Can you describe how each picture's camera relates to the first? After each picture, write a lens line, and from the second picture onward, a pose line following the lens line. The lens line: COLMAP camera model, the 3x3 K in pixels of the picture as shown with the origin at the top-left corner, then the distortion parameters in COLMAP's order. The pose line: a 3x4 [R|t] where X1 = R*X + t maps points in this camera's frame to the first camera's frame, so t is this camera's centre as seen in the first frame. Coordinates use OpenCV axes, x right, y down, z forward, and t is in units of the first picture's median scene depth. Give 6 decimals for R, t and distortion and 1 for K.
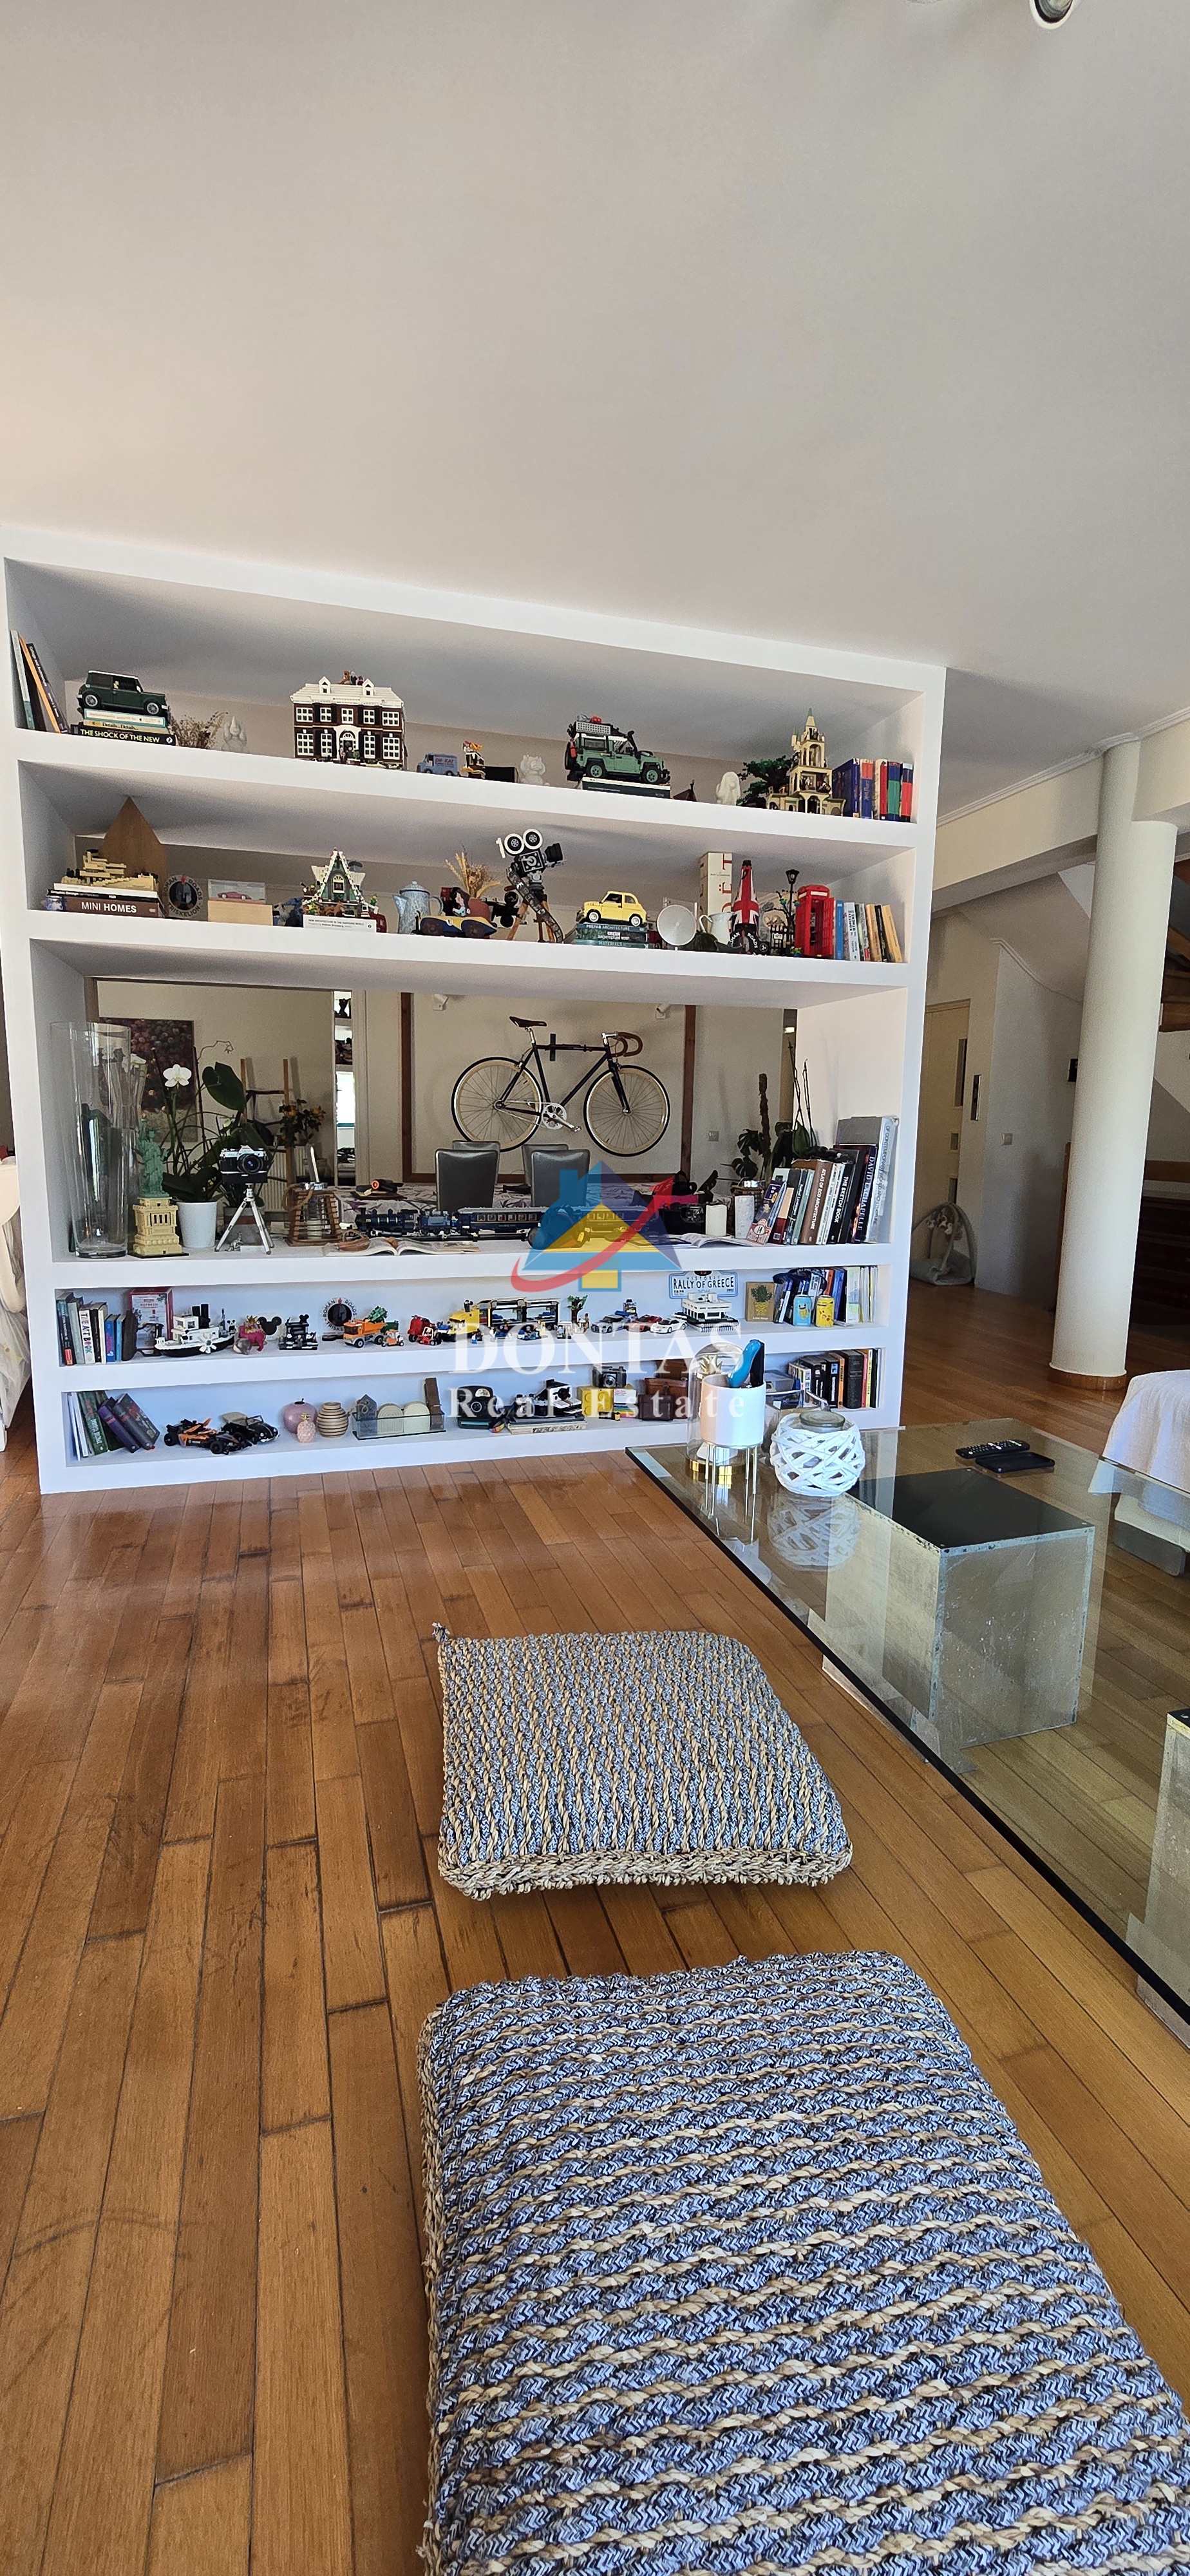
lens RADIAL K [[1057.5, 0, 579.7], [0, 1057.5, 1298.3], [0, 0, 1]] dist [-0.006597, 0.001911]
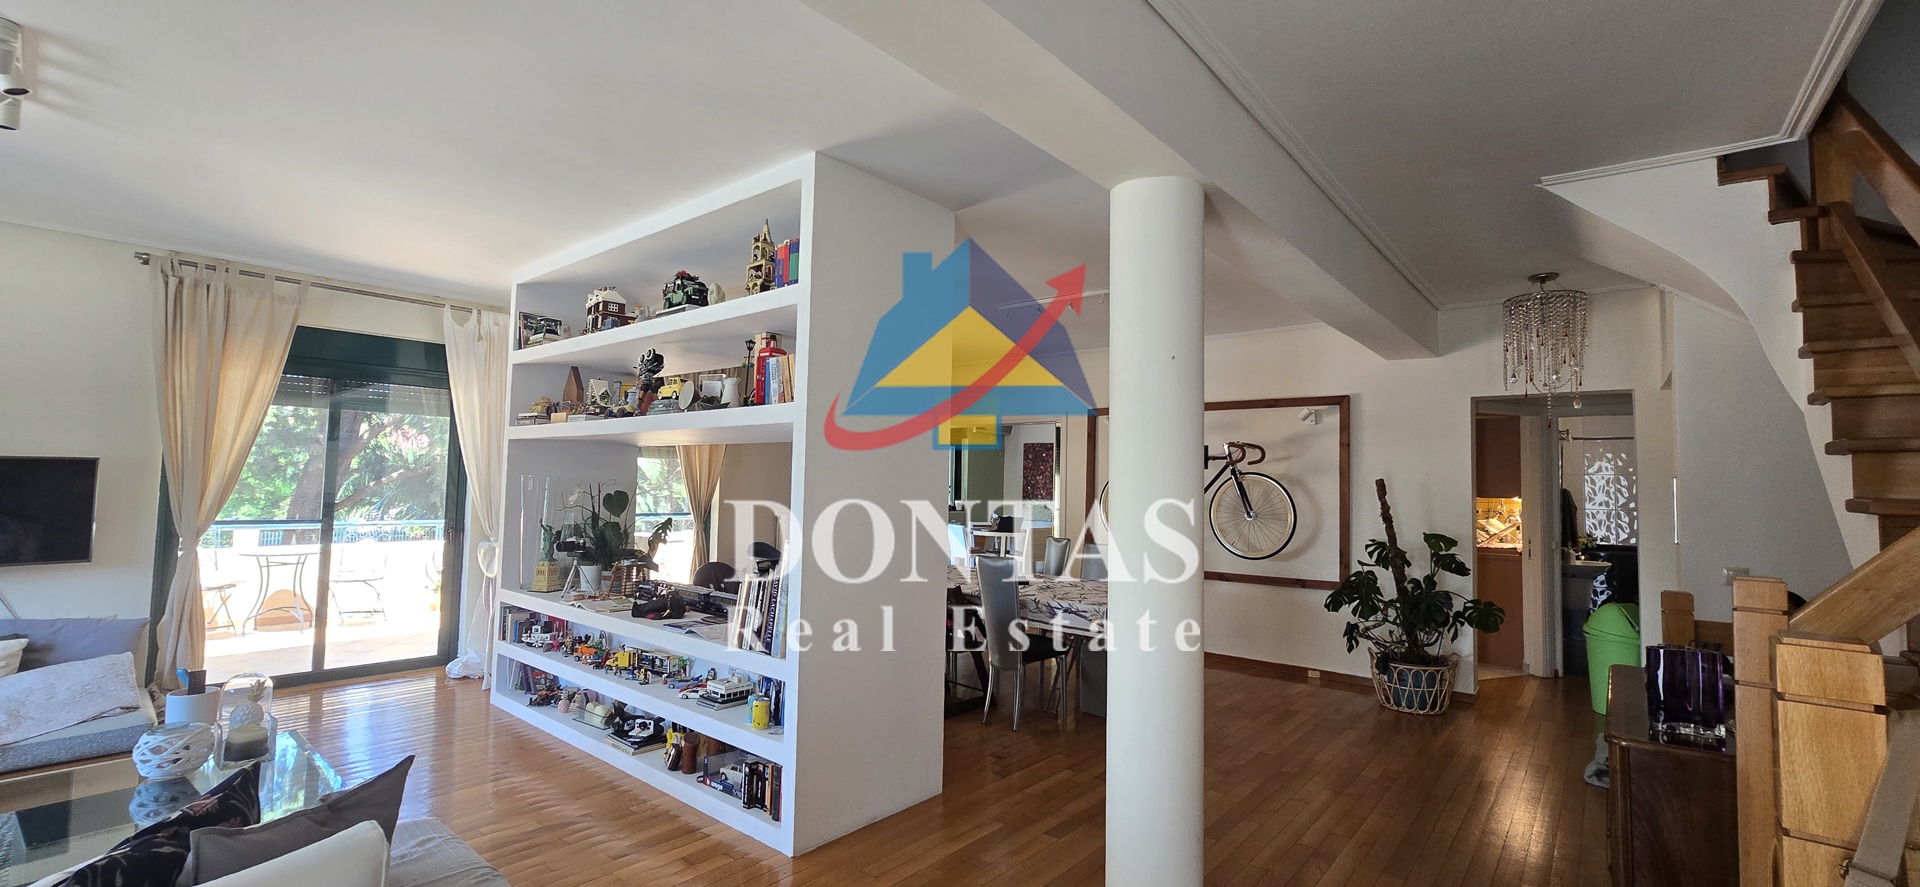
lens RADIAL K [[788.2, 0, 959.4], [0, 788.2, 442.7], [0, 0, 1]] dist [-0.006597, 0.001911]
pose [[0.558260, -0.049475, -0.828189, 1.081533], [-0.149206, 0.975959, -0.158878, -0.169710], [0.816139, 0.212266, 0.537457, 0.705272]]
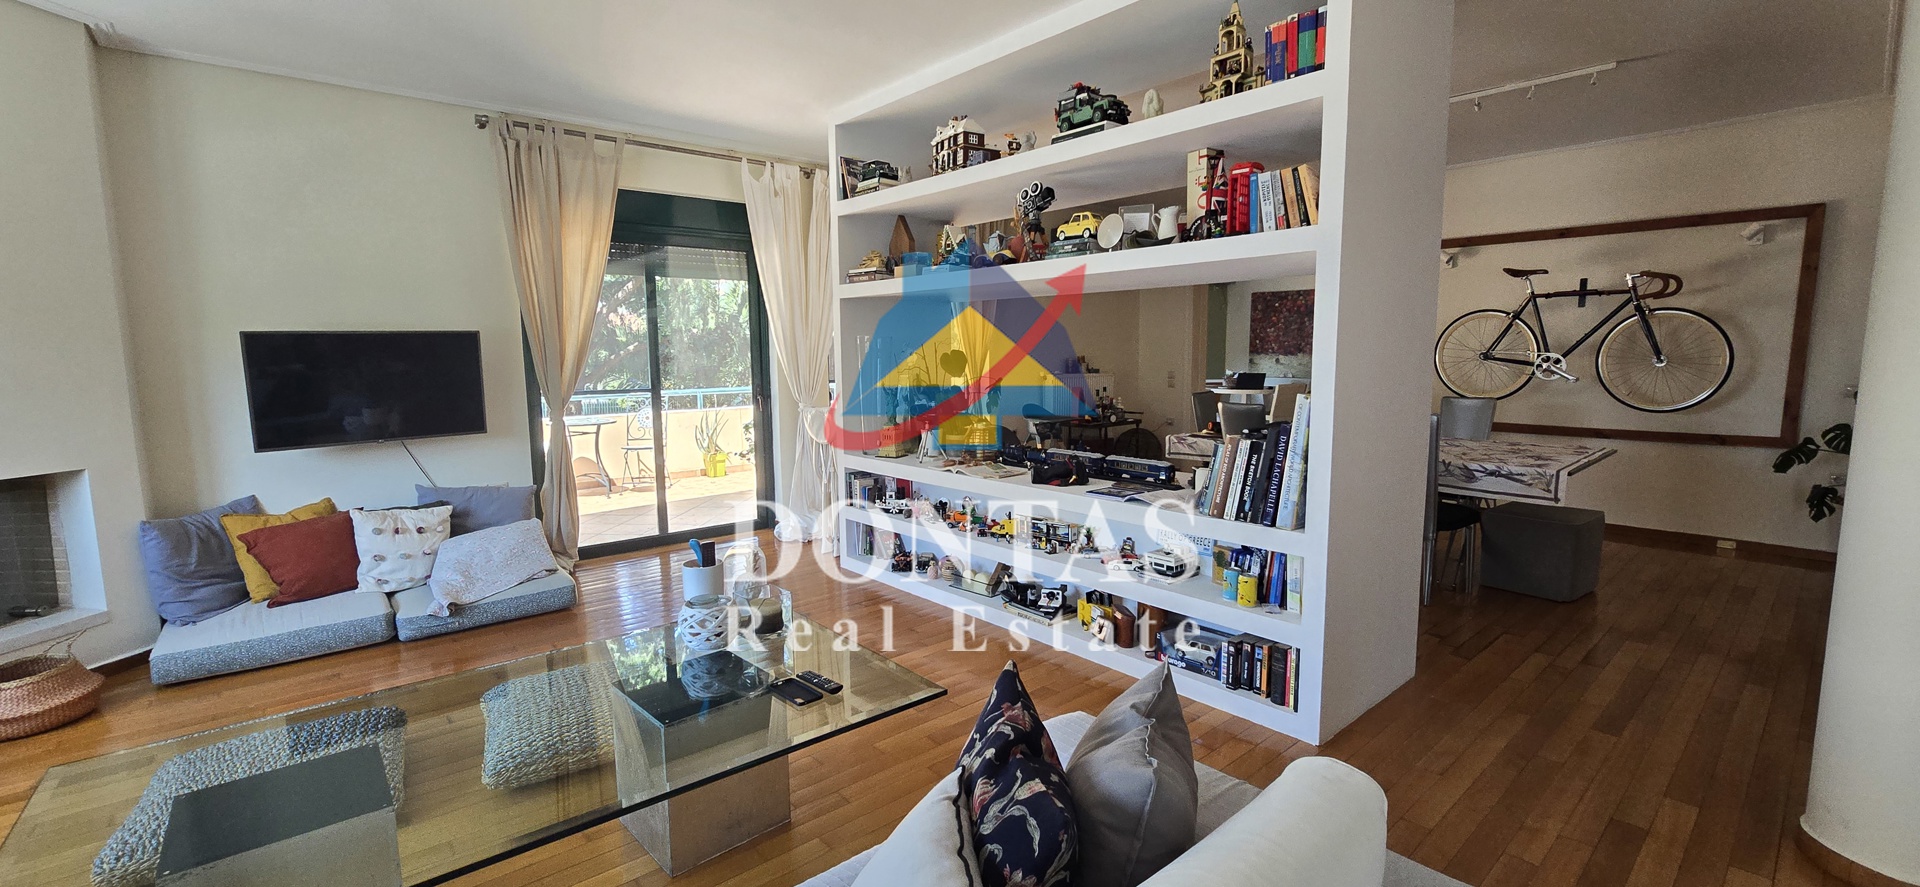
lens RADIAL K [[788.2, 0, 962.8], [0, 788.2, 441.2], [0, 0, 1]] dist [-0.006597, 0.001911]
pose [[0.422230, 0.087067, -0.902298, 0.796794], [-0.134631, 0.990361, 0.032564, -0.116546], [0.896435, 0.107728, 0.429882, 0.463362]]
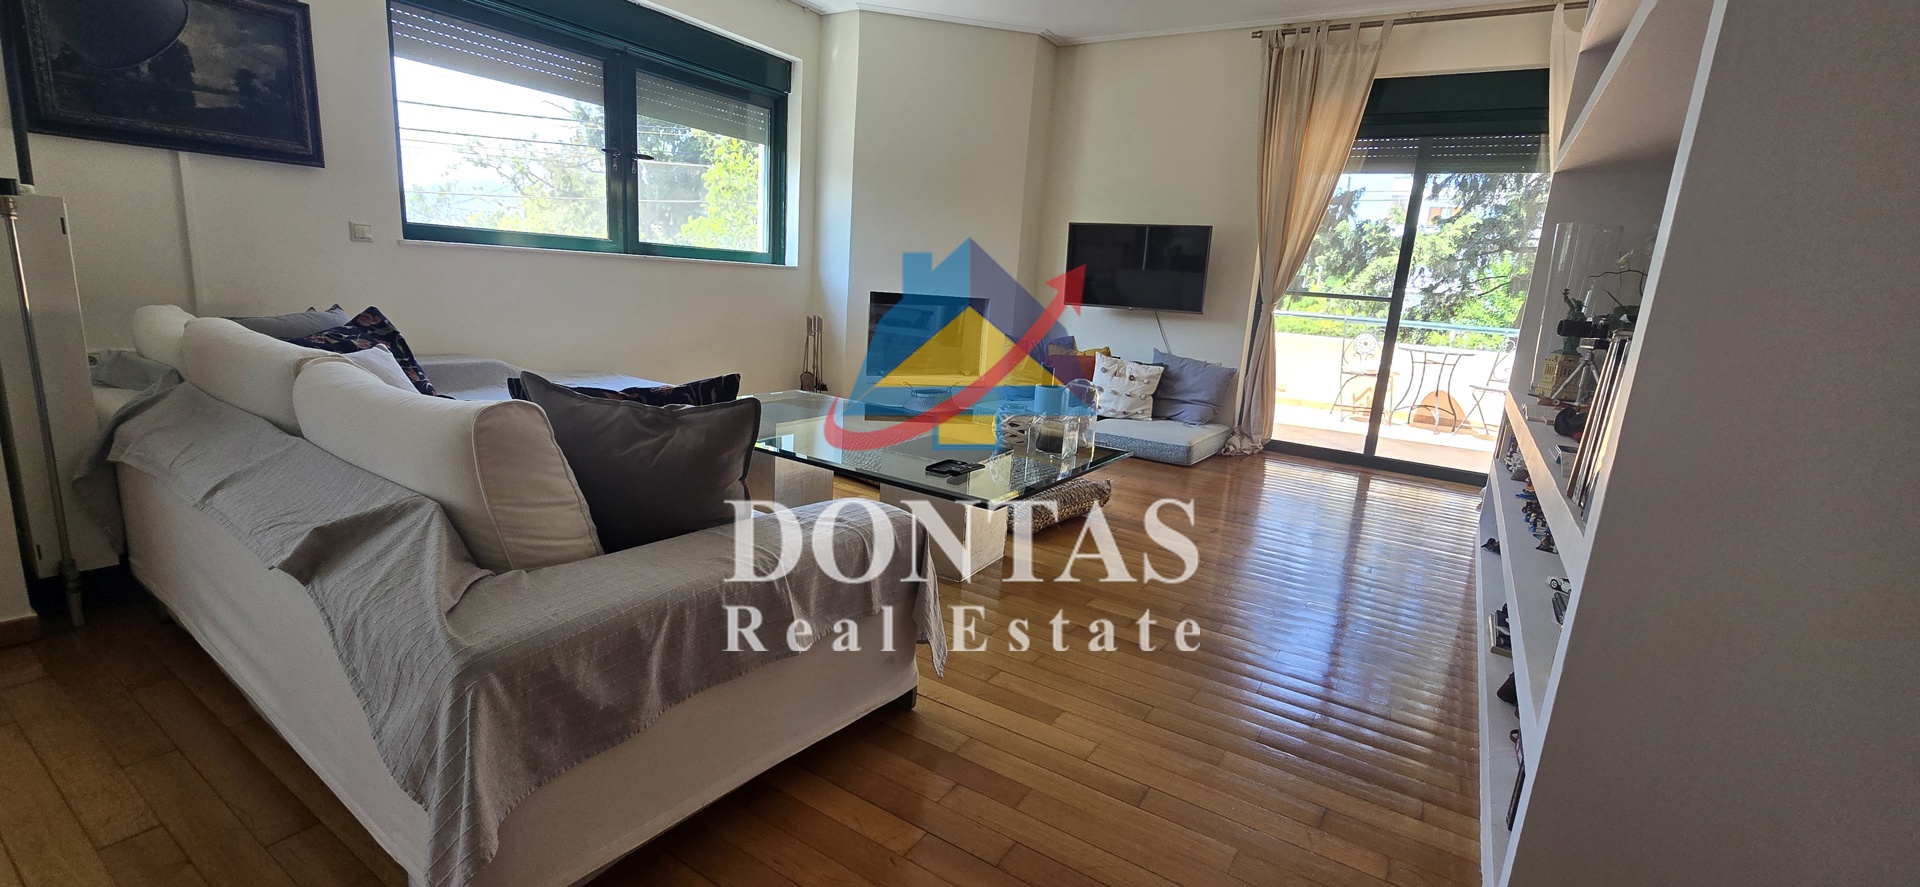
lens RADIAL K [[788.2, 0, 969.7], [0, 788.2, 444.9], [0, 0, 1]] dist [-0.006597, 0.001911]
pose [[-0.746172, 0.069576, -0.662108, 0.687131], [-0.190442, 0.930659, 0.312418, -0.135598], [0.637934, 0.359211, -0.681182, 1.091366]]
